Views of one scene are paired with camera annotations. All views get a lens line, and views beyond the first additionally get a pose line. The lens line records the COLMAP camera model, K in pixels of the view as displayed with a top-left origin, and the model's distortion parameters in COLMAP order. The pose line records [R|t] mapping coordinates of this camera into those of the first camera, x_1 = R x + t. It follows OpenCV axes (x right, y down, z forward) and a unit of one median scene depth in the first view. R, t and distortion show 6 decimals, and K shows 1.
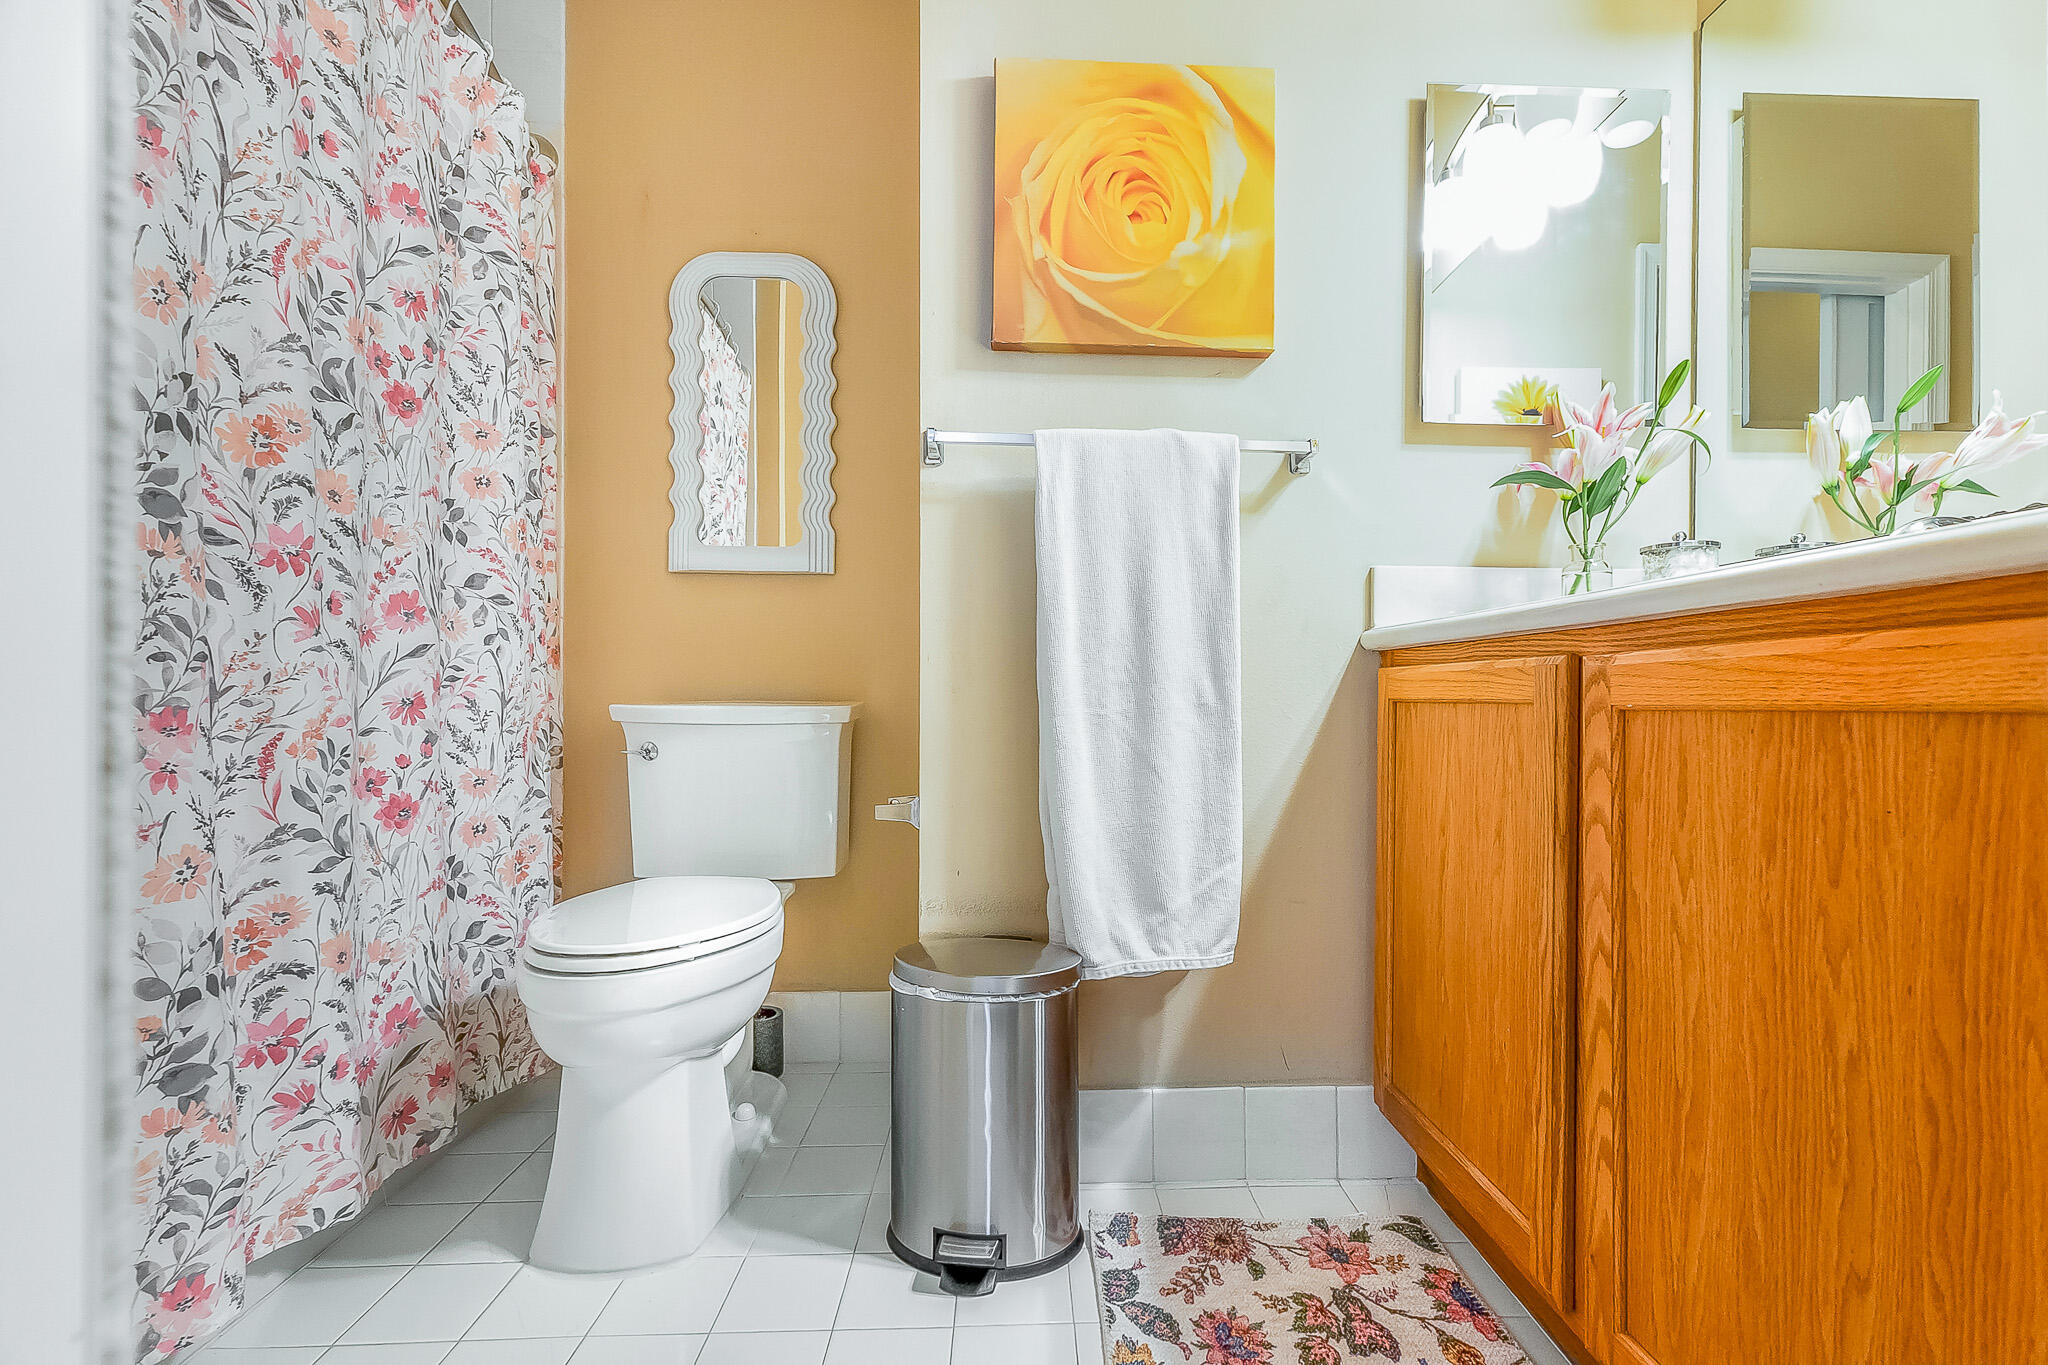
lens RADIAL K [[887.6, 0, 1055.3], [0, 887.6, 702.0], [0, 0, 1]] dist [0.009744, -0.000575]
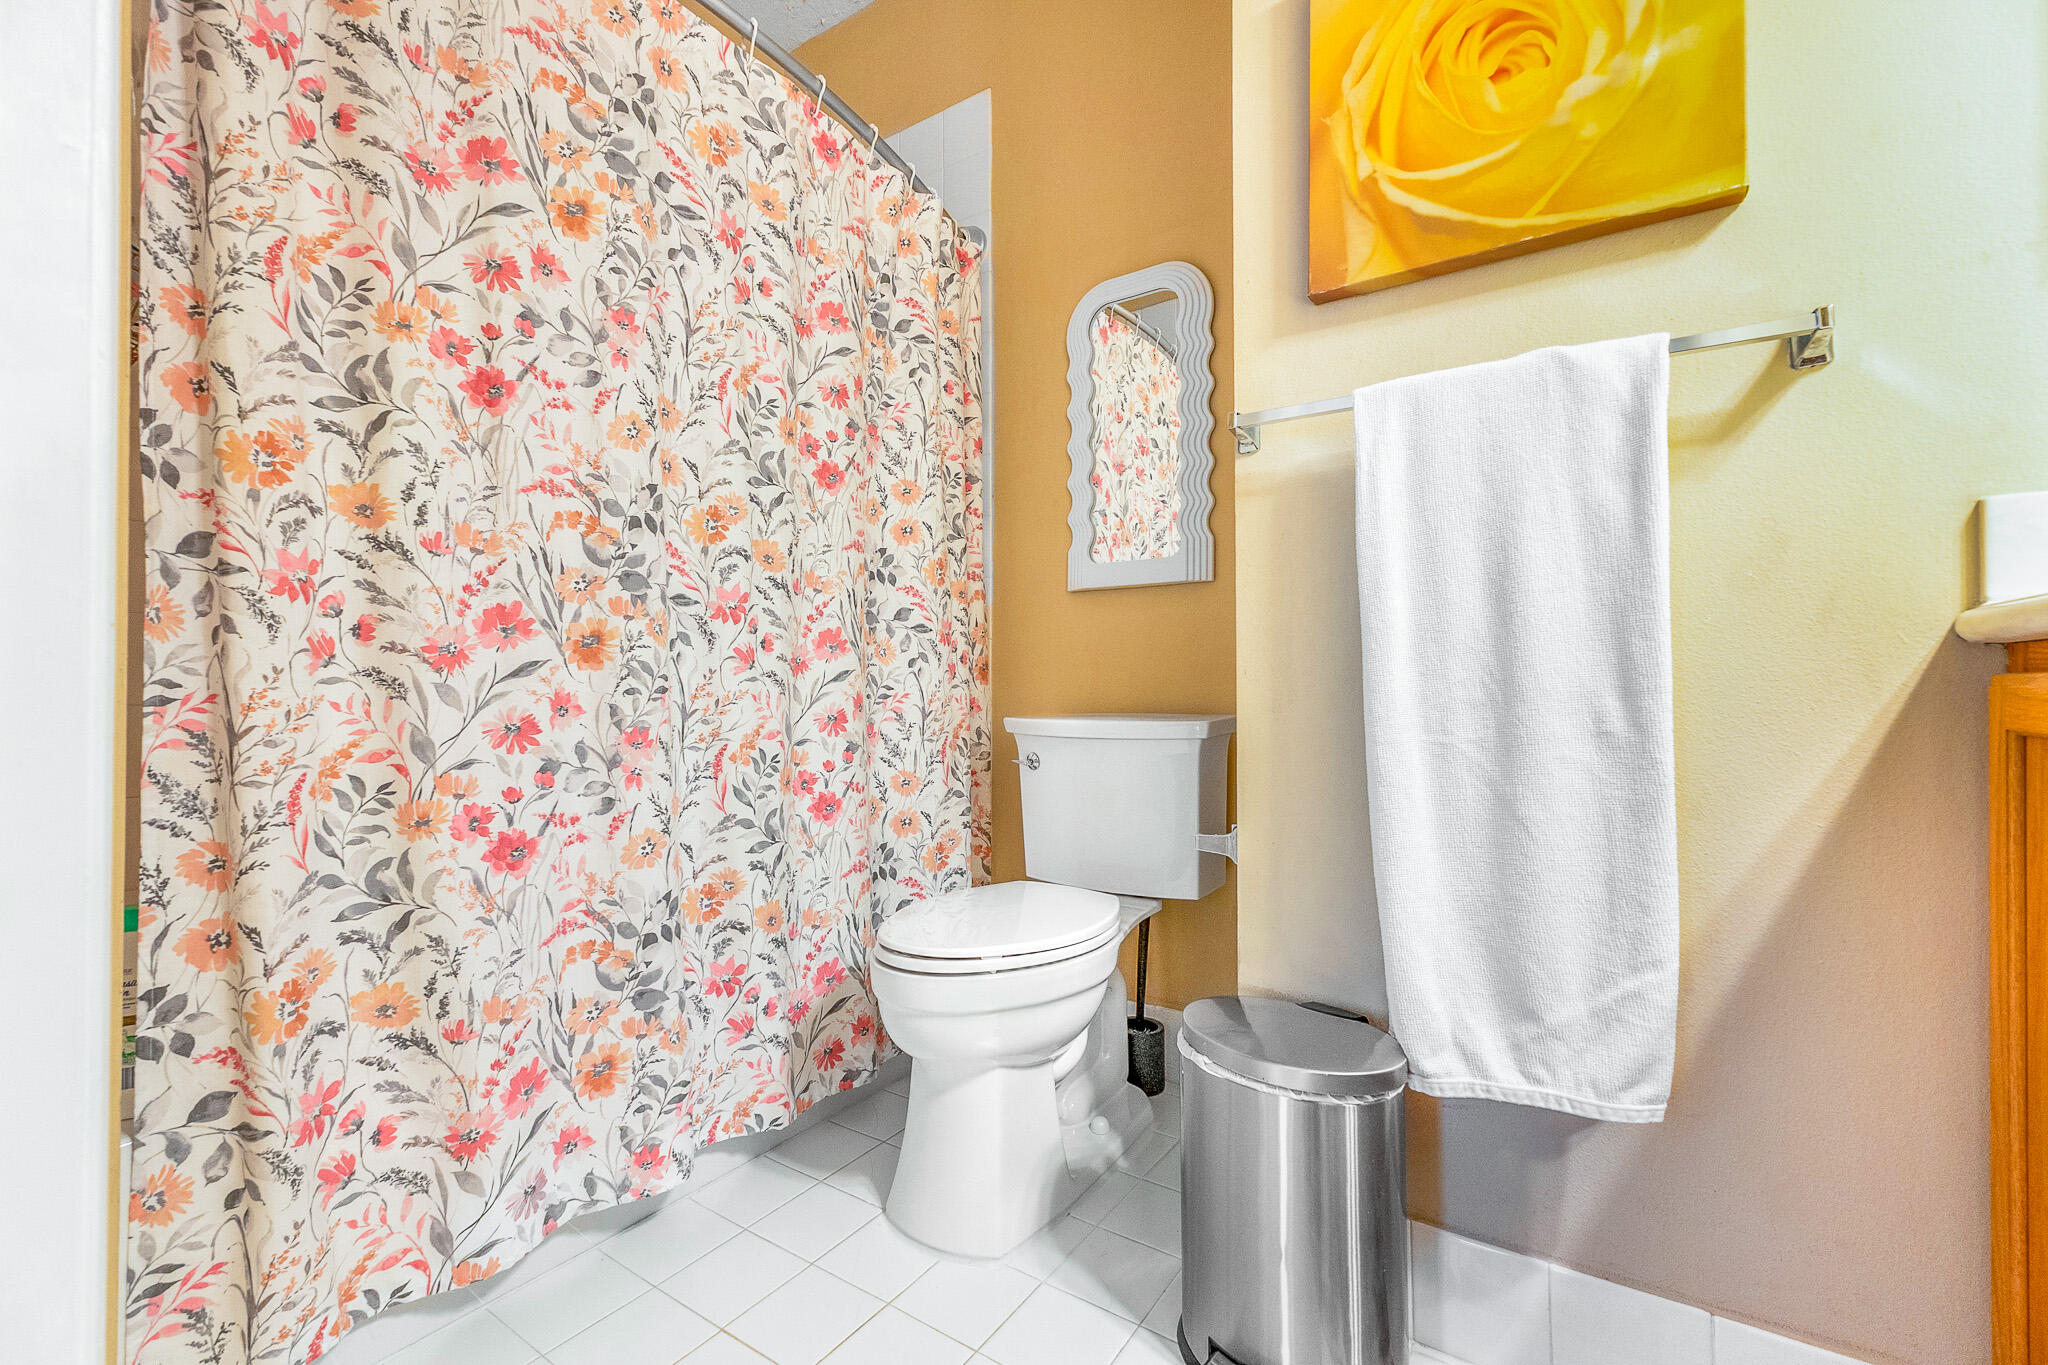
lens RADIAL K [[865.0, 0, 1039.1], [0, 865.0, 689.1], [0, 0, 1]] dist [0.008259, -0.000132]
pose [[0.809757, -0.008848, -0.586698, 0.209983], [0.003147, 0.999937, -0.010737, -0.026205], [0.586756, 0.006848, 0.809735, 0.198233]]
